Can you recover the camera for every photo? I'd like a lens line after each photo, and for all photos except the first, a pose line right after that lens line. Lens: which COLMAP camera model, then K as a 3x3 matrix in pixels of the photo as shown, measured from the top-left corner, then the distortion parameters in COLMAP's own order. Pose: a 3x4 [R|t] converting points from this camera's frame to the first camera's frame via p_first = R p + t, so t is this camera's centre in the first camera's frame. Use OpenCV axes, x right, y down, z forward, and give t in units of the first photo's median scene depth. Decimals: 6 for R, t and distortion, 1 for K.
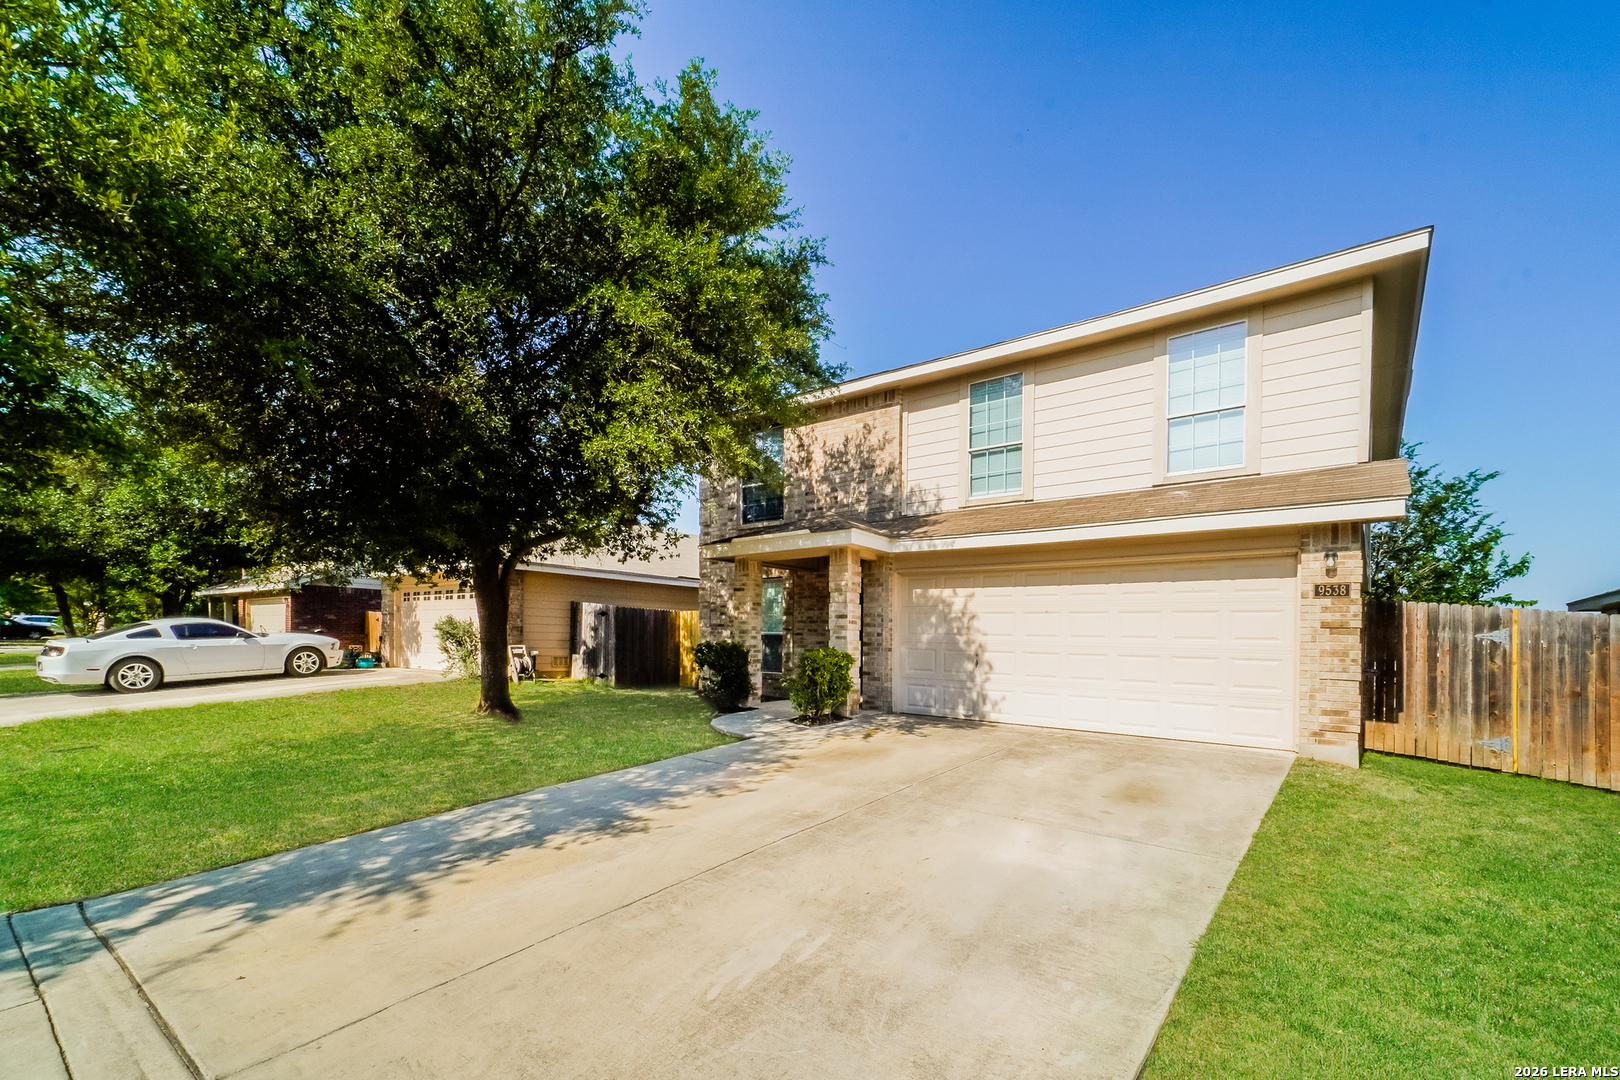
lens RADIAL K [[689.5, 0, 798.8], [0, 689.5, 629.2], [0, 0, 1]] dist [-0.001426, 0.031839]
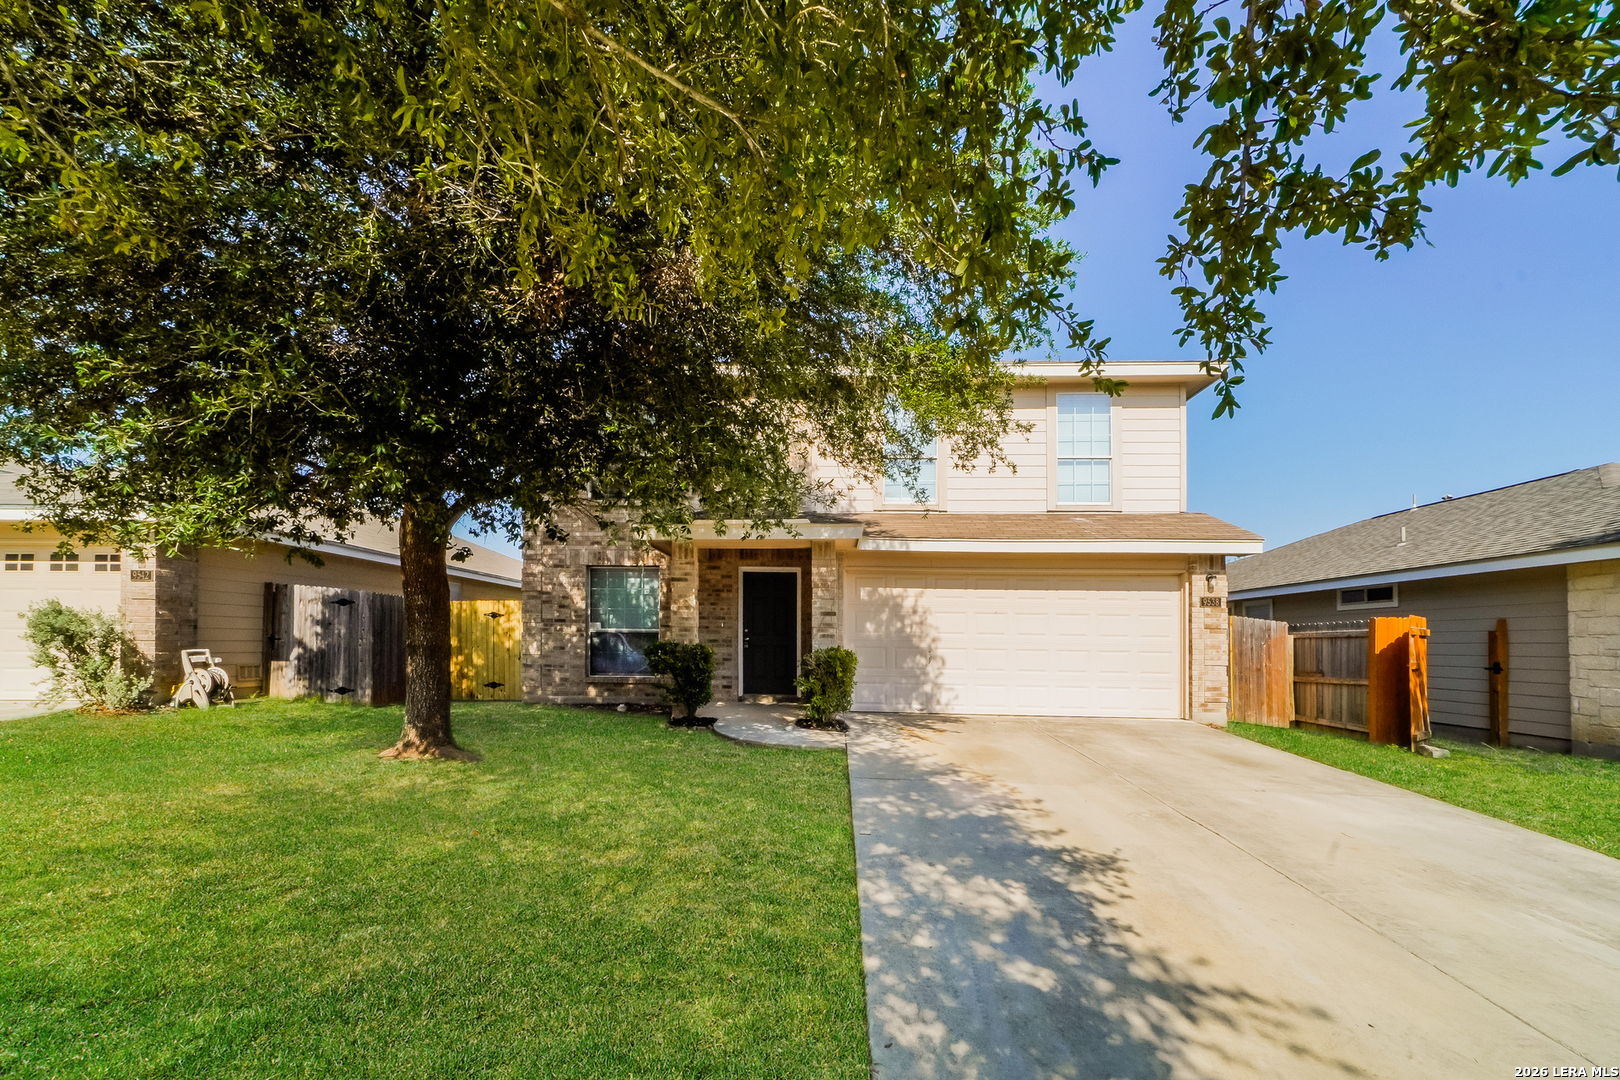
lens RADIAL K [[689.5, 0, 798.8], [0, 689.5, 629.2], [0, 0, 1]] dist [-0.001426, 0.031839]
pose [[0.811855, 0.001759, 0.583857, -0.801046], [-0.006480, 0.999961, 0.005998, -0.004423], [-0.583824, -0.008653, 0.811834, 0.389197]]
